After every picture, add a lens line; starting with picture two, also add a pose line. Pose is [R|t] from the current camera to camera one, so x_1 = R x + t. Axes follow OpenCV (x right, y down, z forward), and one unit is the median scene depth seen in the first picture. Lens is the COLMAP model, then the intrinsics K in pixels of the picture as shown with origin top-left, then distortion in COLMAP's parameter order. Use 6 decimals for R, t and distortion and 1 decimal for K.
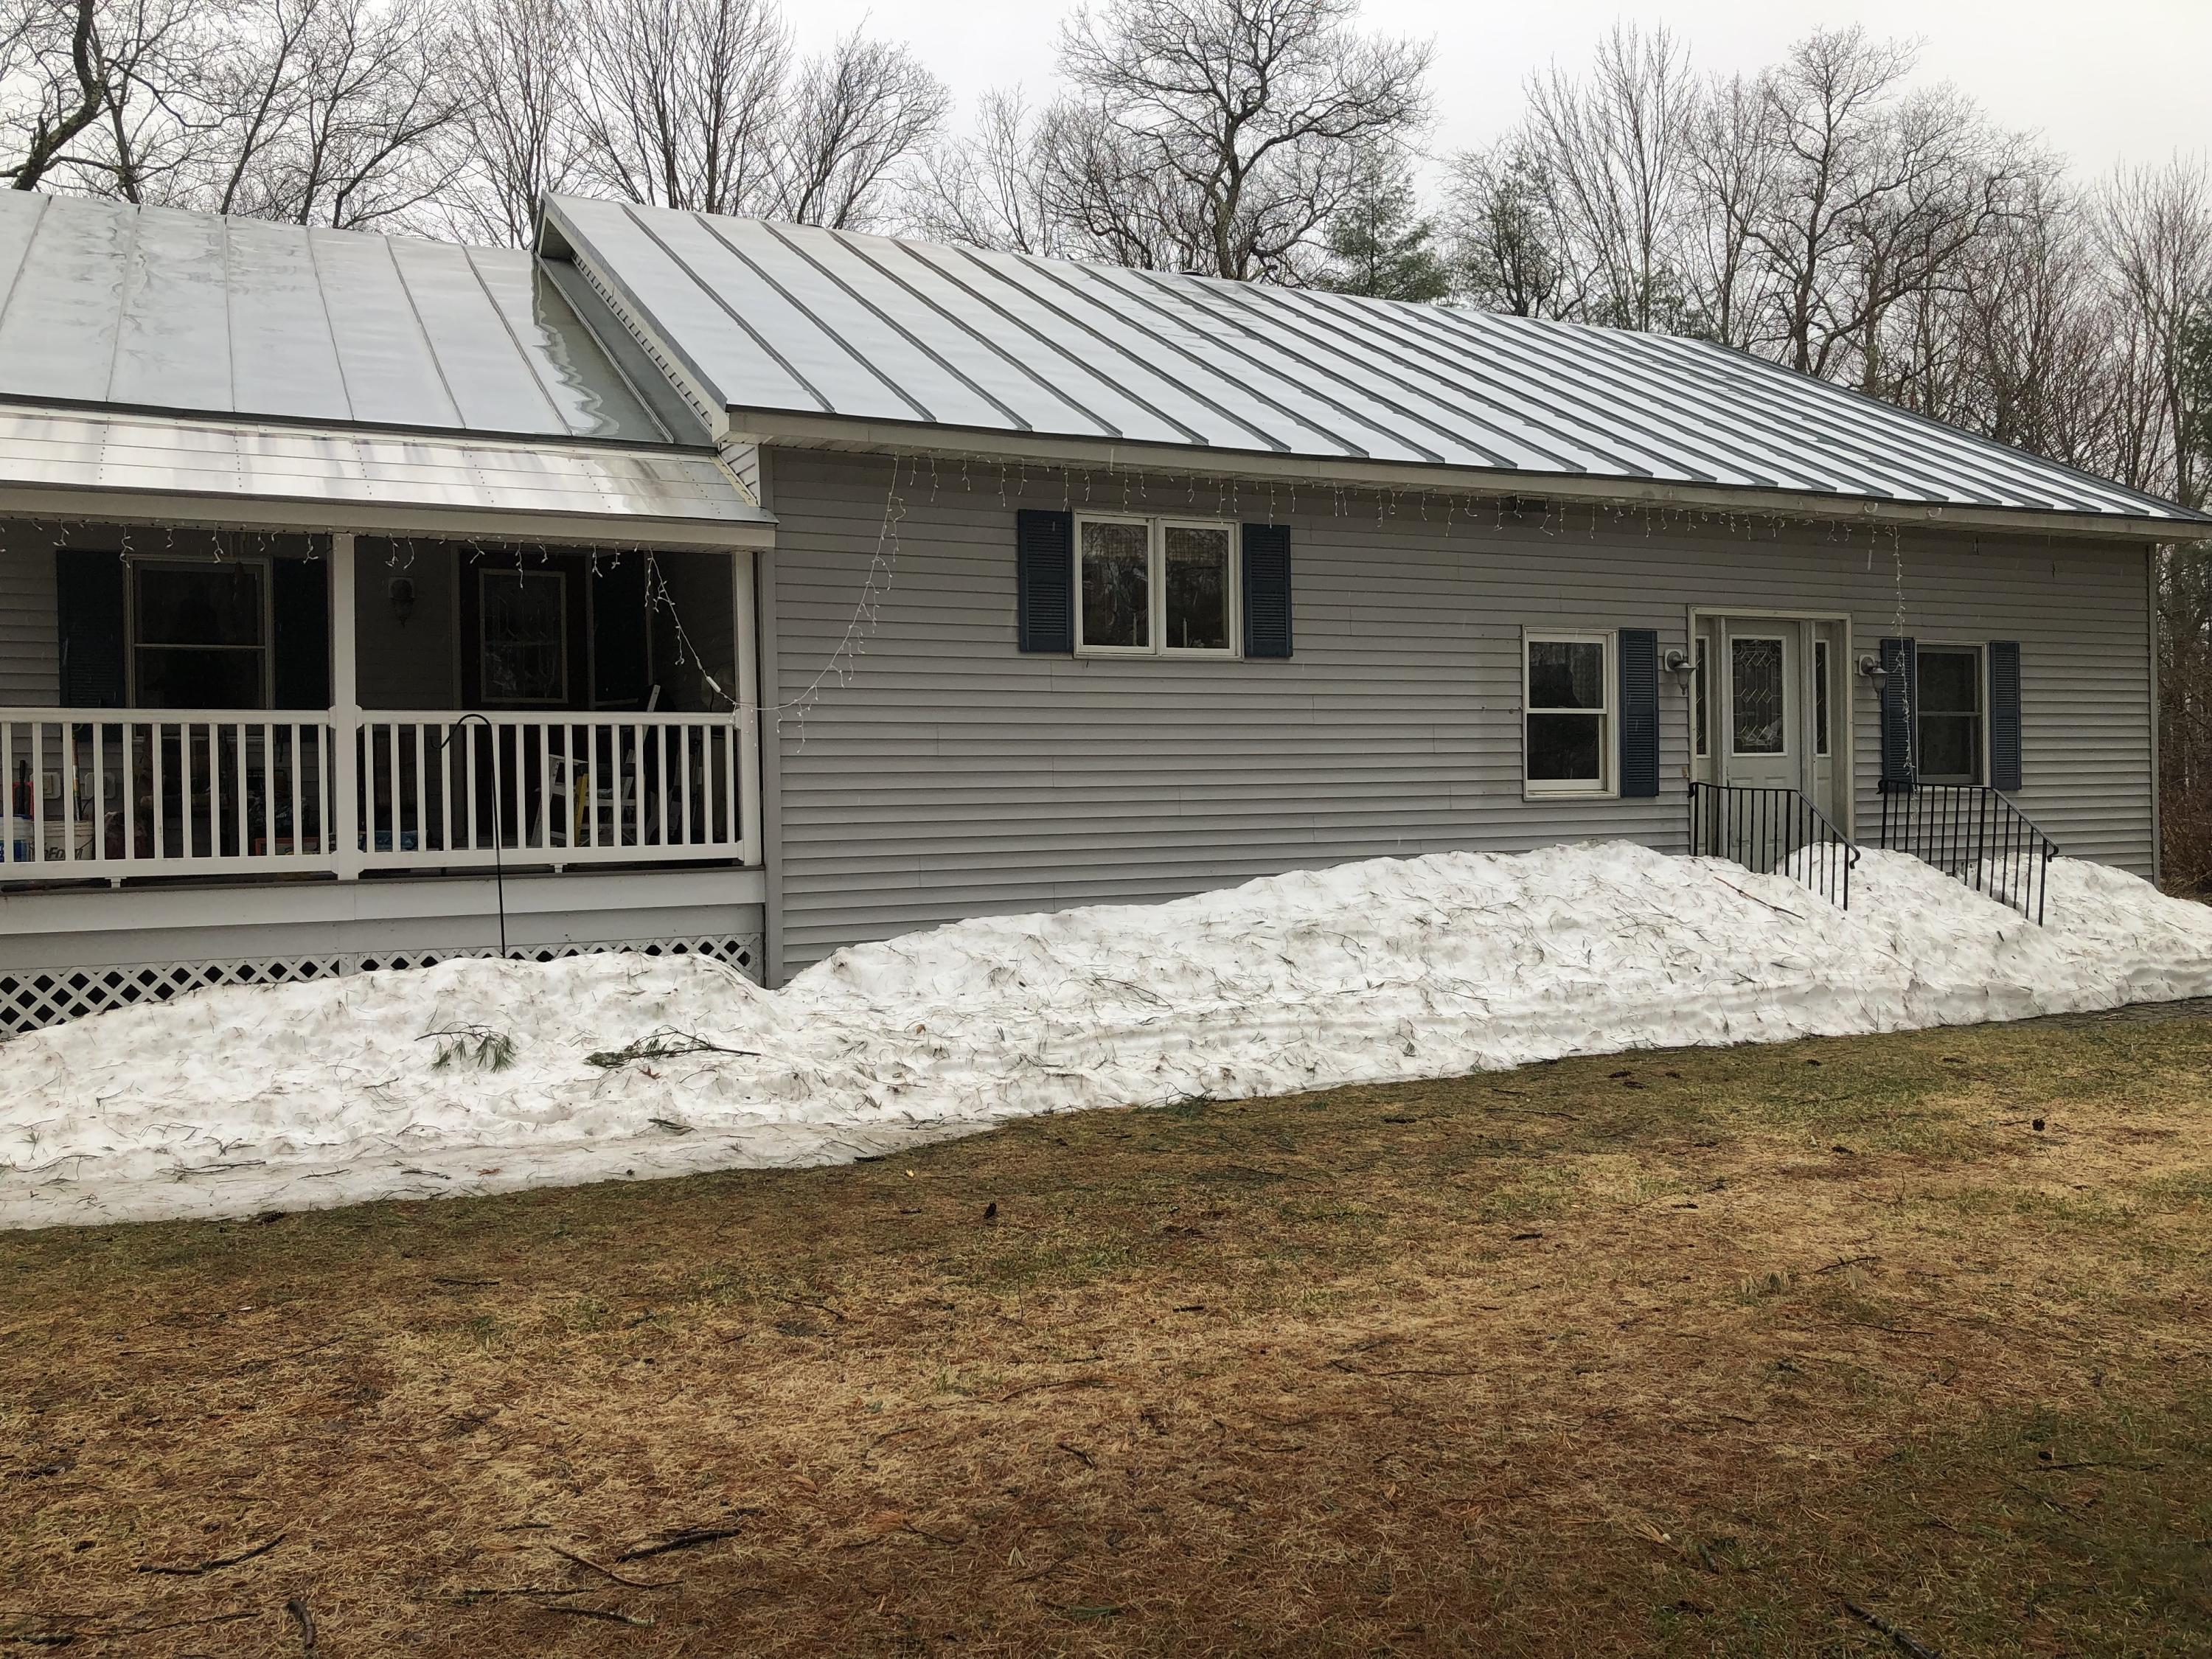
lens RADIAL K [[1826.1, 0, 1106.4], [0, 1826.1, 834.8], [0, 0, 1]] dist [0.009326, 0.002246]
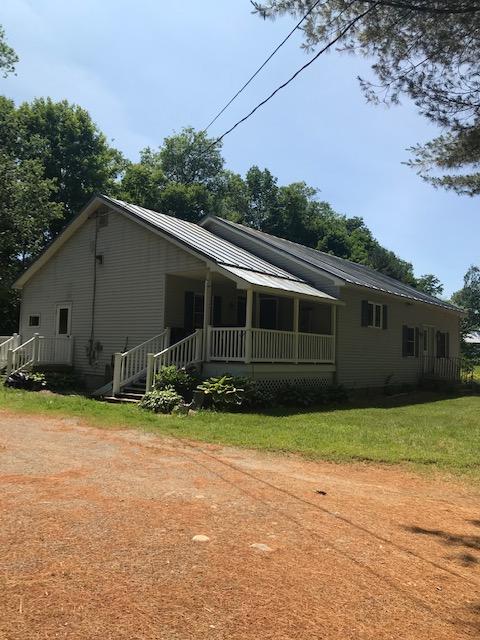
lens RADIAL K [[521.2, 0, 239.8], [0, 521.2, 318.6], [0, 0, 1]] dist [0.001307, 0.000035]
pose [[0.900942, 0.077826, 0.426904, -1.020551], [-0.045031, 0.995242, -0.086402, 0.026836], [-0.431597, 0.058619, 0.900160, -0.219674]]
